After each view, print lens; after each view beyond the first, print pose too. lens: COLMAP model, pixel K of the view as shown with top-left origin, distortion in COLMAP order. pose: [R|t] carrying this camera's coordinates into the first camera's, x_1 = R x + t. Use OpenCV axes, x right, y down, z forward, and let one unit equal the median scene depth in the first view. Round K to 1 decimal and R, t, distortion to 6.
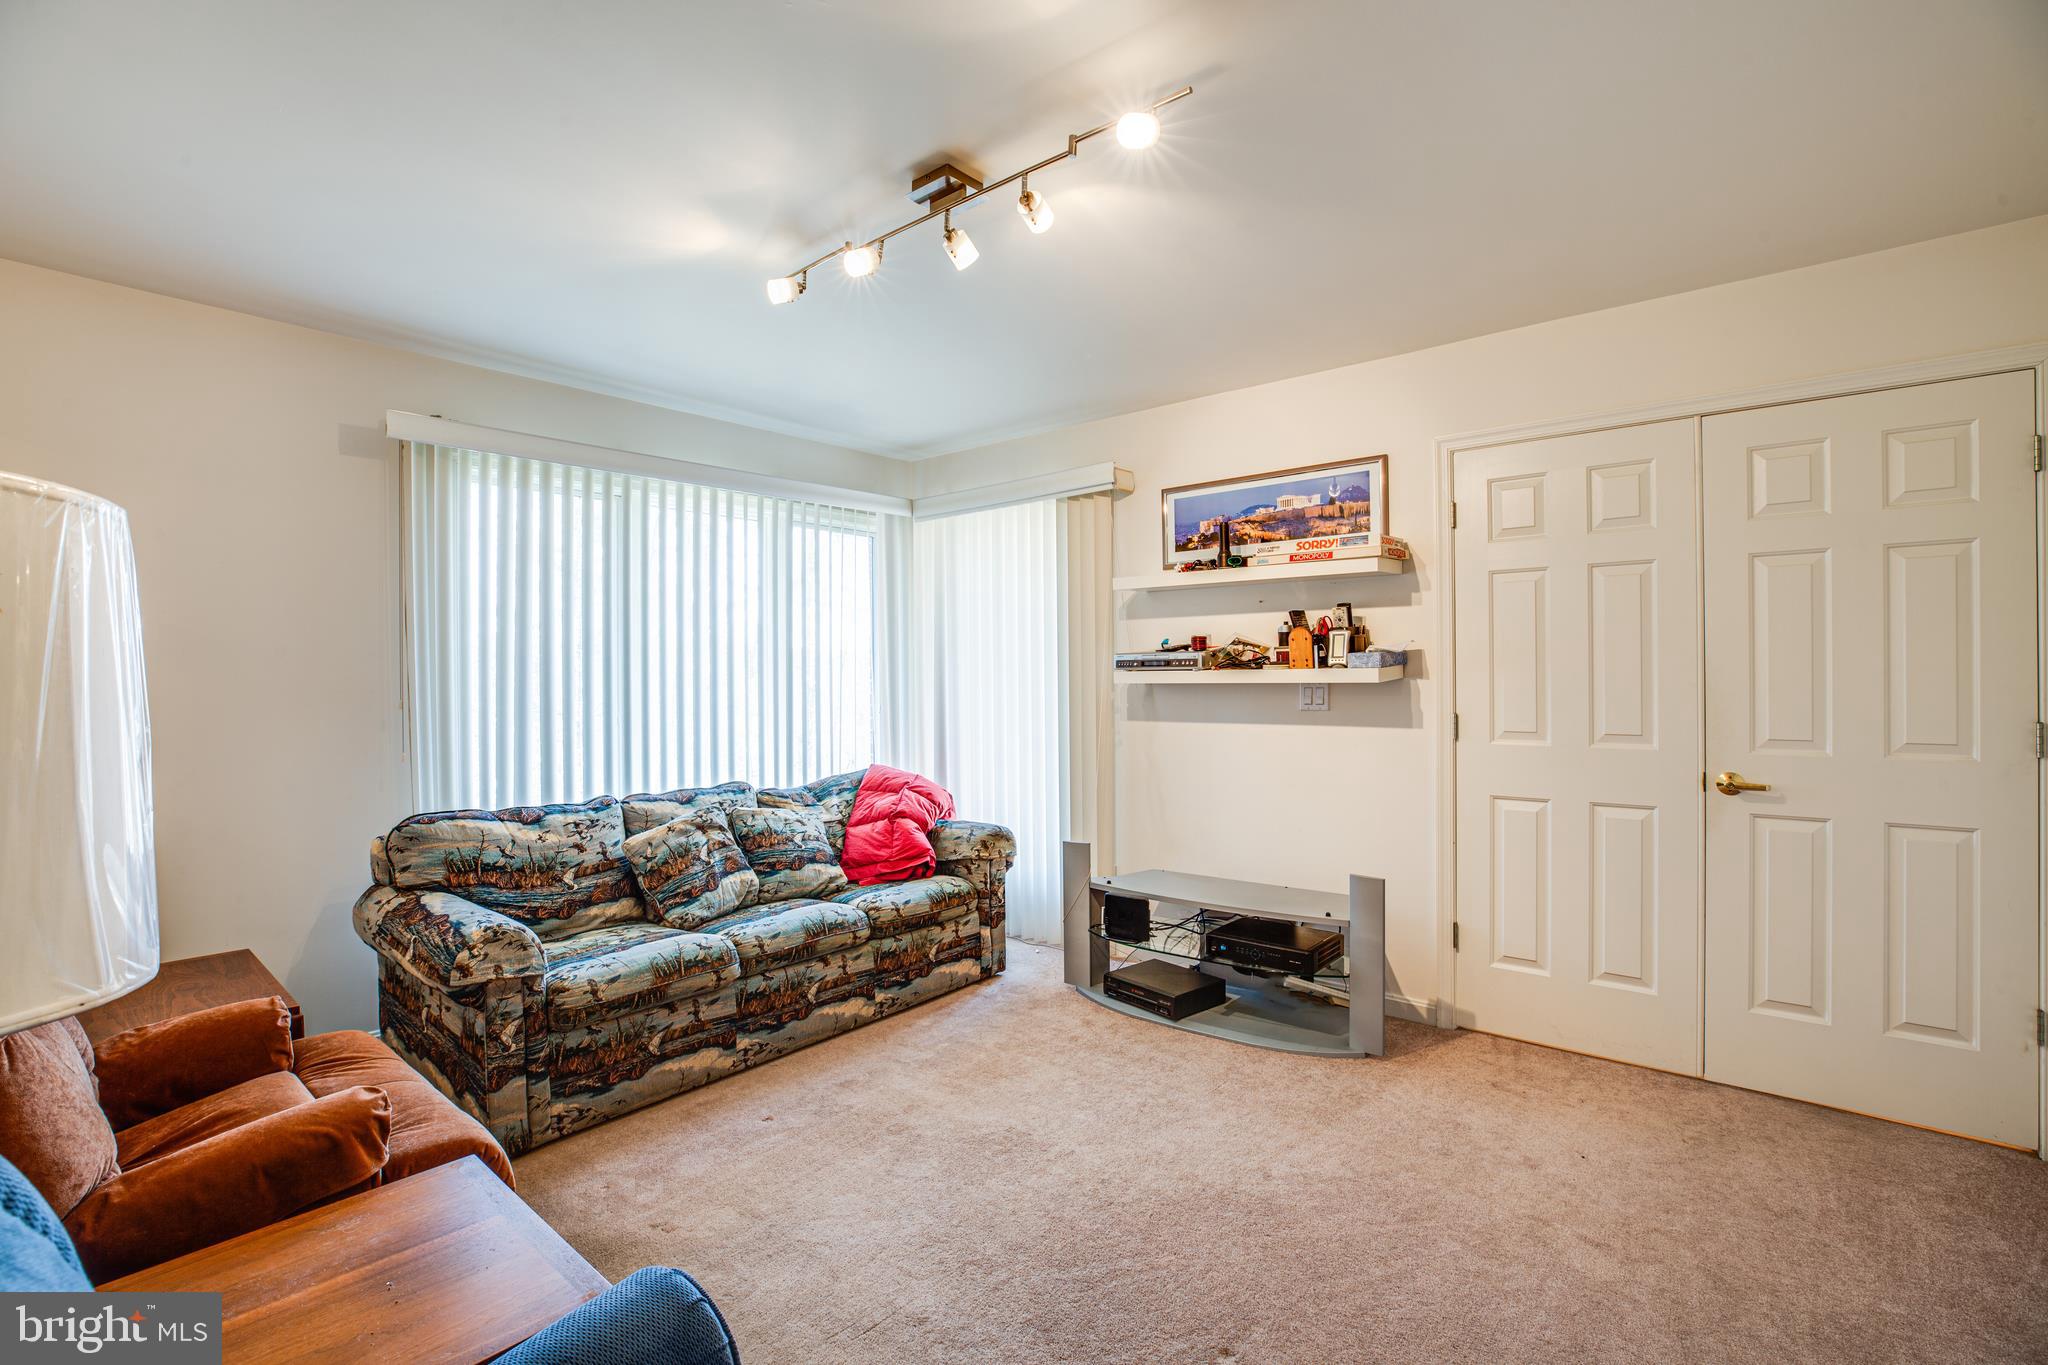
lens RADIAL K [[928.8, 0, 1022.4], [0, 928.8, 679.9], [0, 0, 1]] dist [-0.023235, 0.001881]
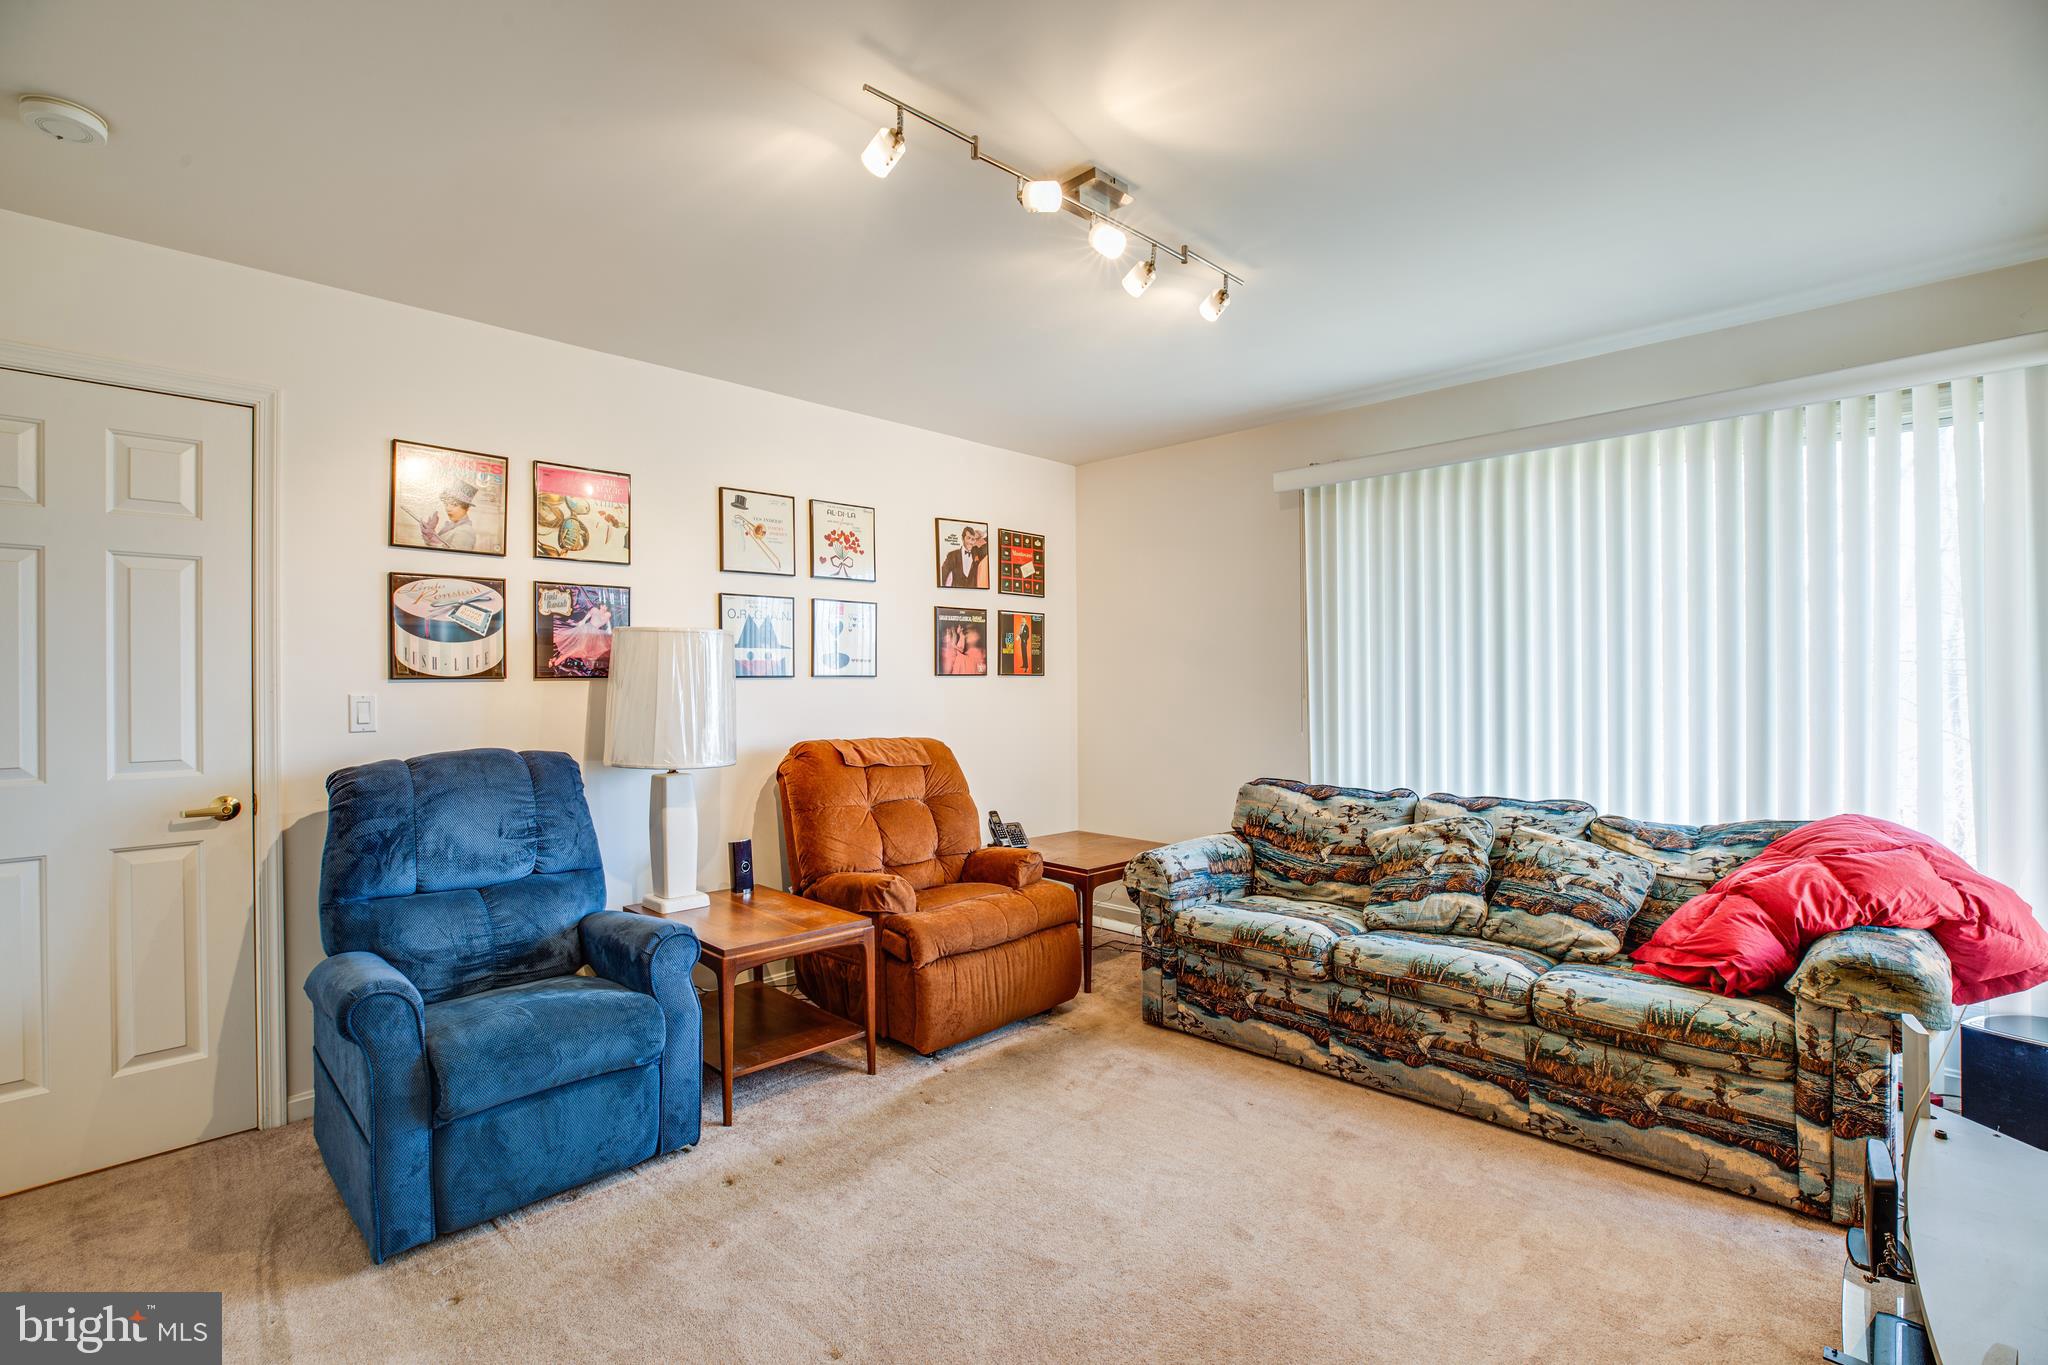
lens RADIAL K [[928.8, 0, 1021.5], [0, 928.8, 683.5], [0, 0, 1]] dist [-0.023235, 0.001881]
pose [[-0.066792, 0.010427, -0.997712, 0.632384], [0.005459, 0.999934, 0.010084, -0.004887], [0.997752, -0.004773, -0.066844, 0.674455]]
